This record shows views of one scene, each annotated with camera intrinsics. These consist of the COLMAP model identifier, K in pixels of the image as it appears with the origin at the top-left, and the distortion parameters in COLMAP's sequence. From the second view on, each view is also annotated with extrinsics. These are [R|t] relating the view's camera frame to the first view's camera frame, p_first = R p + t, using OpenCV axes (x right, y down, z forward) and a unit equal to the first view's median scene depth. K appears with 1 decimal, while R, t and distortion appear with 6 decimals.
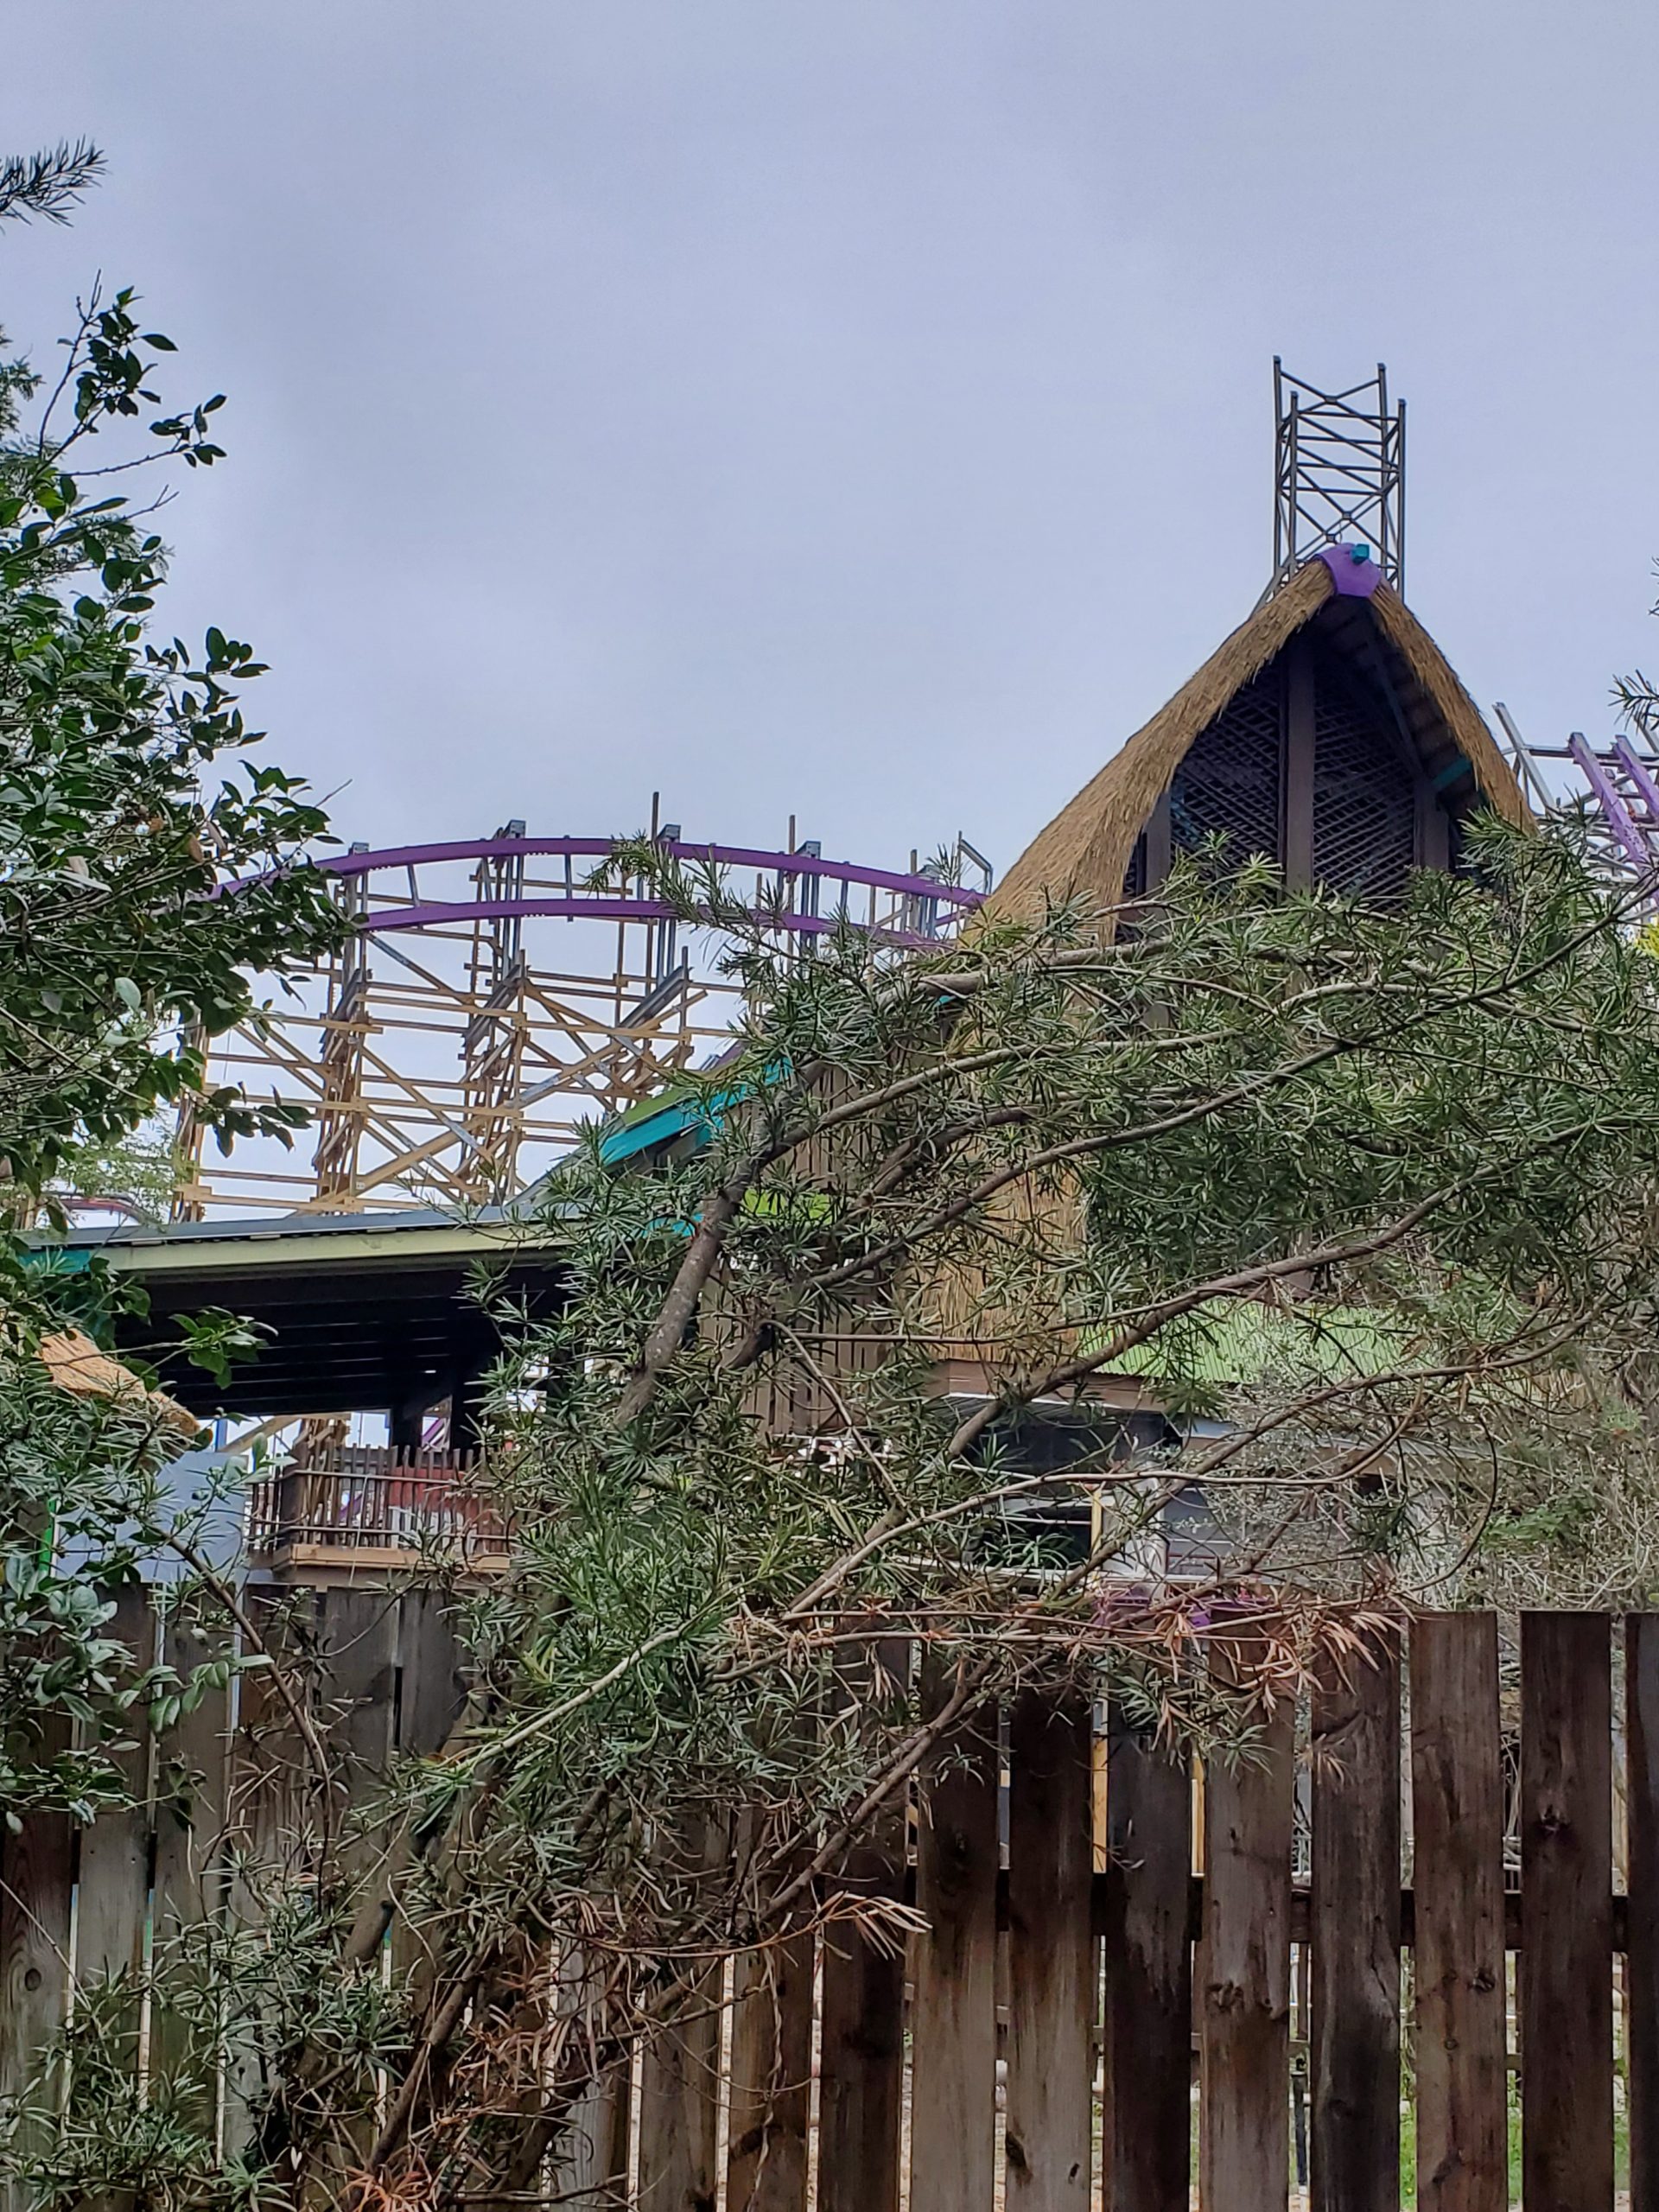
lens RADIAL K [[3157.8, 0, 829.5], [0, 3157.8, 1106.0], [0, 0, 1]] dist [0.480918, -1.853913]
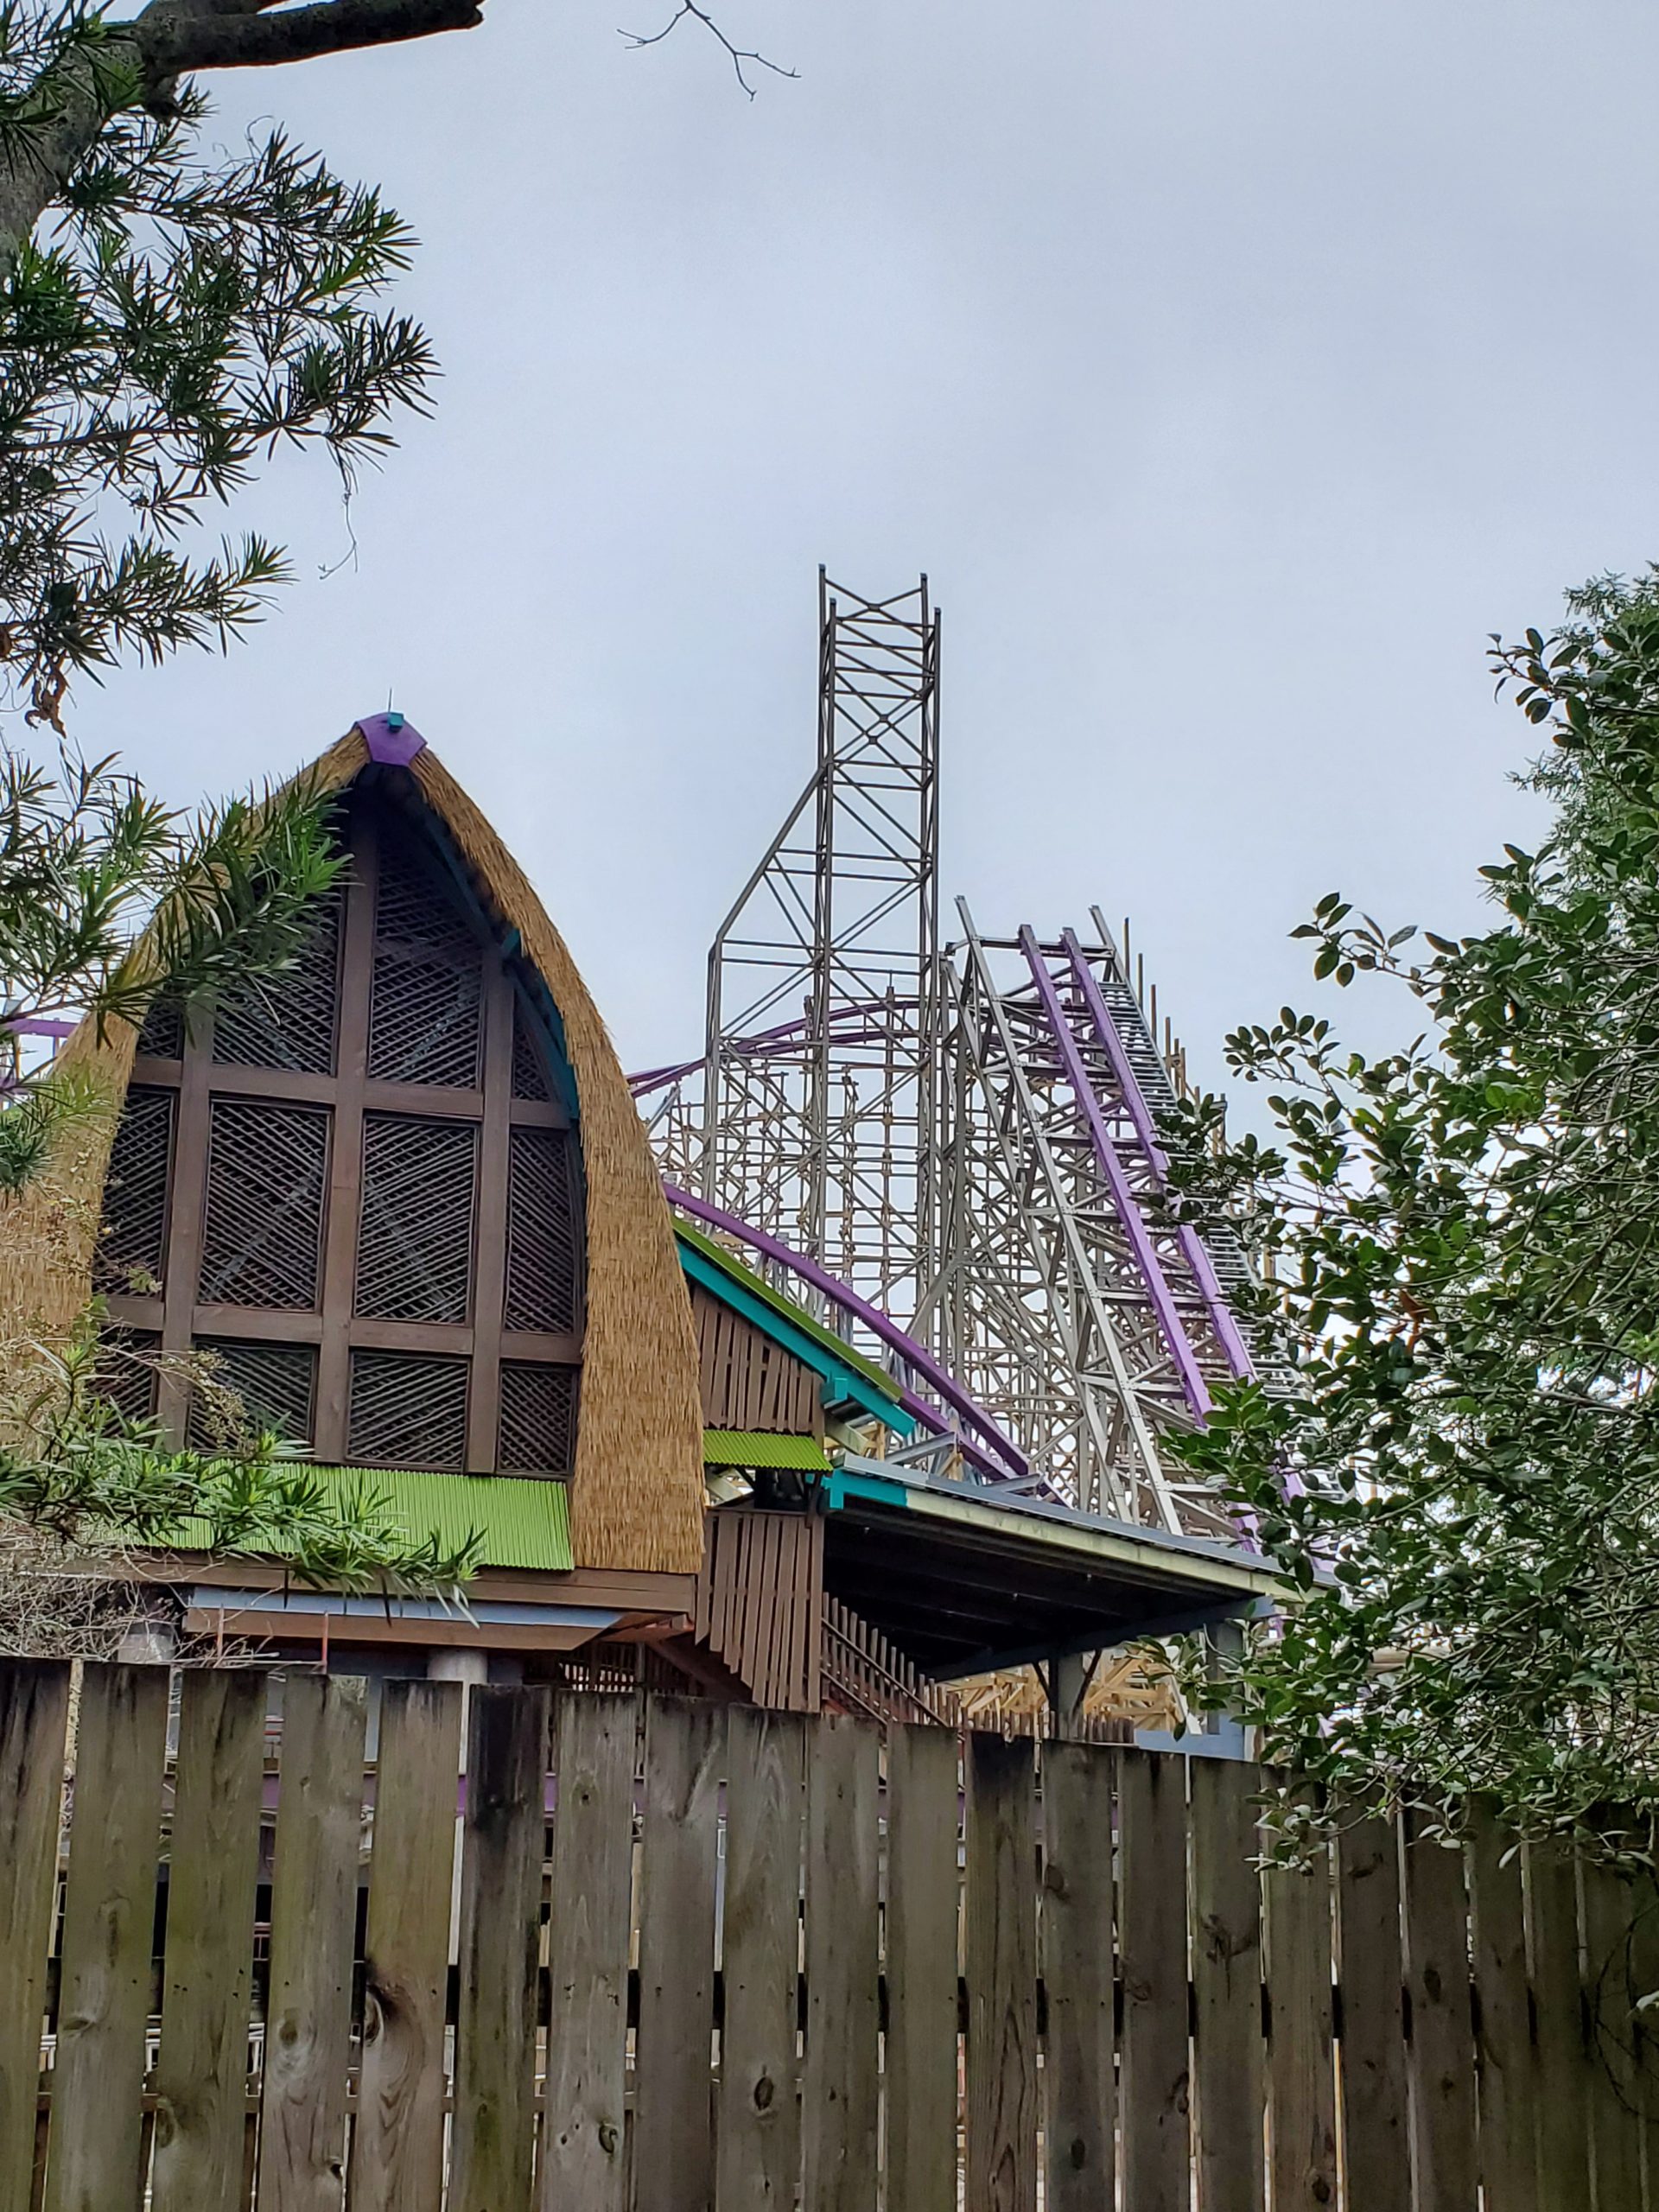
lens RADIAL K [[3157.8, 0, 829.5], [0, 3157.8, 1106.0], [0, 0, 1]] dist [0.480918, -1.853913]
pose [[0.999209, -0.002502, 0.039689, 0.157201], [0.005080, 0.997874, -0.064977, 0.008946], [-0.039442, 0.065127, 0.997097, -0.000067]]
